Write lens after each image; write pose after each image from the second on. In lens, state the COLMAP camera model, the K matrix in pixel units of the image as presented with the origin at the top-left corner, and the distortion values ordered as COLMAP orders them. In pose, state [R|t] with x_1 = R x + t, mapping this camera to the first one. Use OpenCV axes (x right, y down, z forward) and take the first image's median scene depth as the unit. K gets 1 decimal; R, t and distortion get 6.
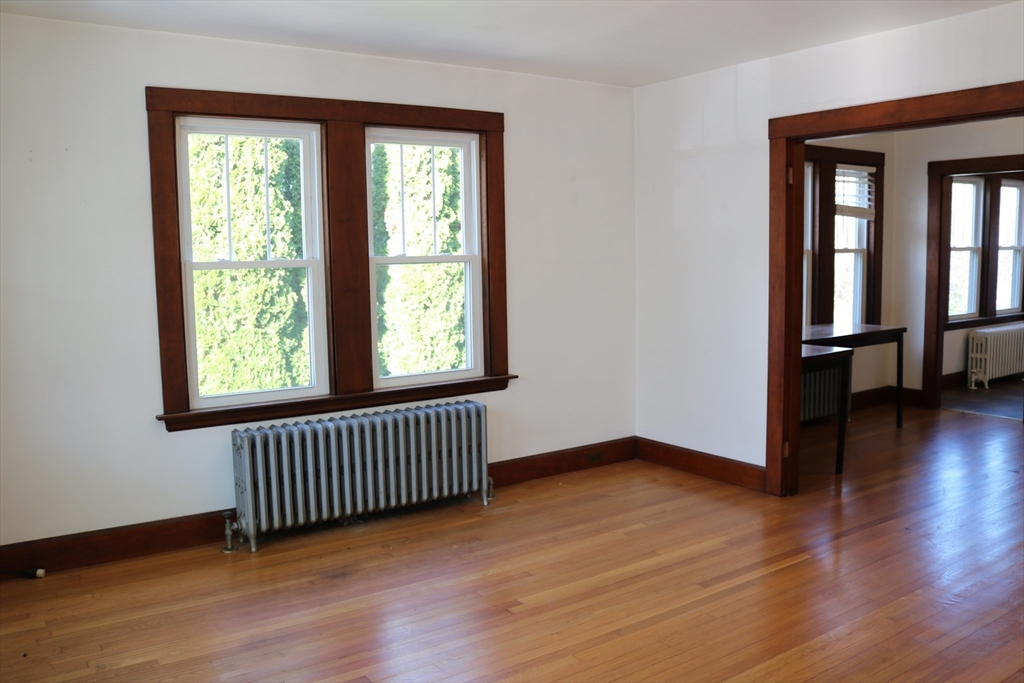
lens RADIAL K [[864.3, 0, 514.8], [0, 864.3, 342.3], [0, 0, 1]] dist [-0.096655, 0.008307]
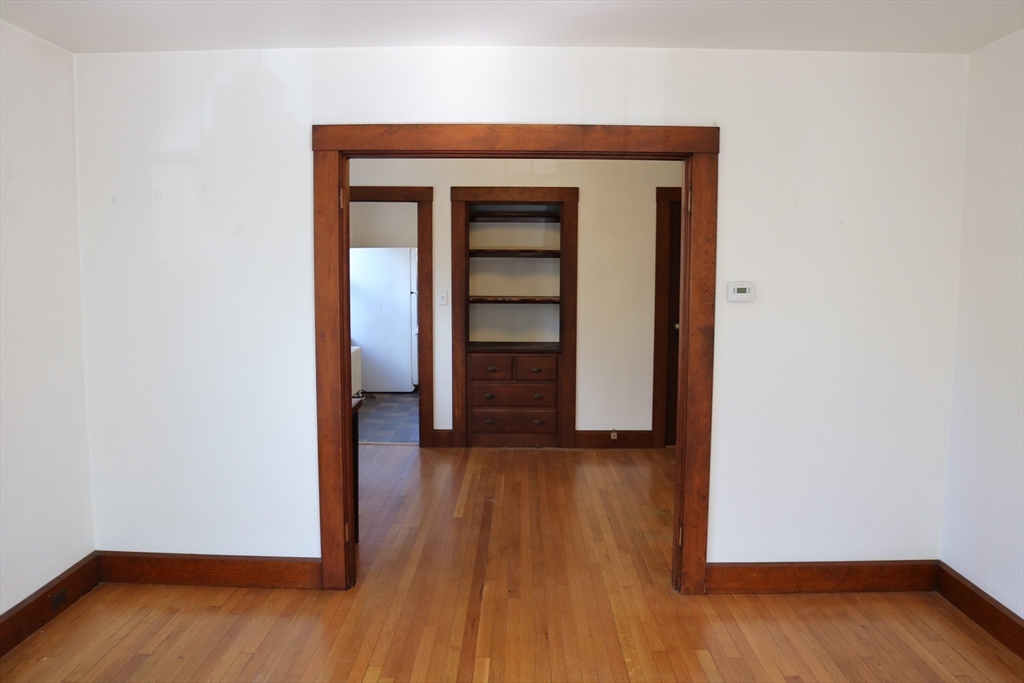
lens RADIAL K [[864.3, 0, 509.2], [0, 864.3, 344.8], [0, 0, 1]] dist [-0.096655, 0.008307]
pose [[0.589936, -0.055525, 0.805538, -0.239528], [0.068909, 0.997455, 0.018288, -0.056686], [-0.804504, 0.044720, 0.592261, 0.372554]]
